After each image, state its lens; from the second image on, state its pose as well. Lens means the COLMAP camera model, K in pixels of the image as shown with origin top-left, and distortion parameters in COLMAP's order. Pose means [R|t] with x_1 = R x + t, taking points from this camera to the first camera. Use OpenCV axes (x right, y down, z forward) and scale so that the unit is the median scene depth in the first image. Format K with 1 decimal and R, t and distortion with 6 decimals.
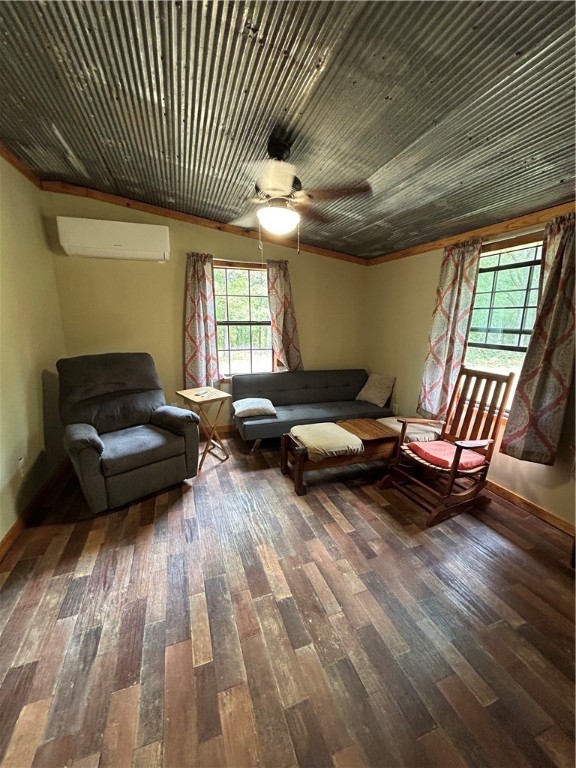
lens RADIAL K [[313.2, 0, 290.3], [0, 313.2, 385.7], [0, 0, 1]] dist [-0.002678, 0.000007]
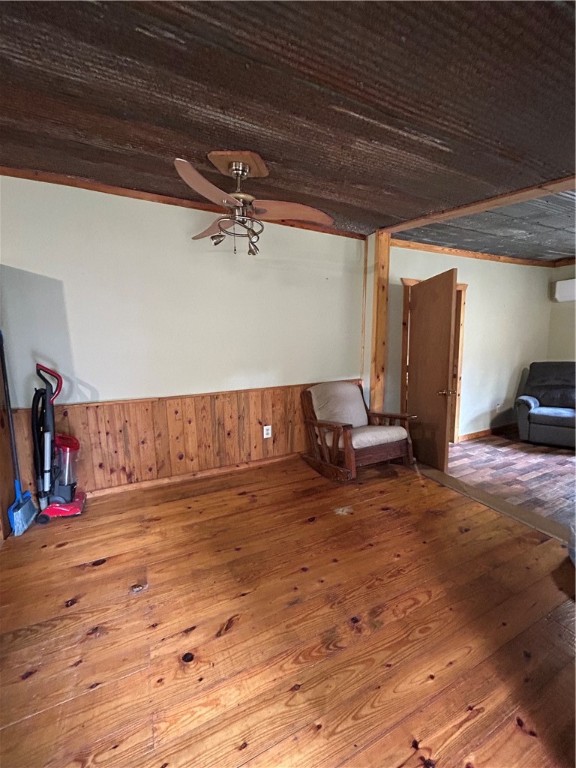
lens RADIAL K [[313.2, 0, 289.6], [0, 313.2, 384.5], [0, 0, 1]] dist [-0.002678, 0.000007]
pose [[0.108105, 0.121636, -0.986670, 1.313422], [-0.184347, 0.977726, 0.100336, 0.169577], [0.976898, 0.171043, 0.128120, -0.858704]]
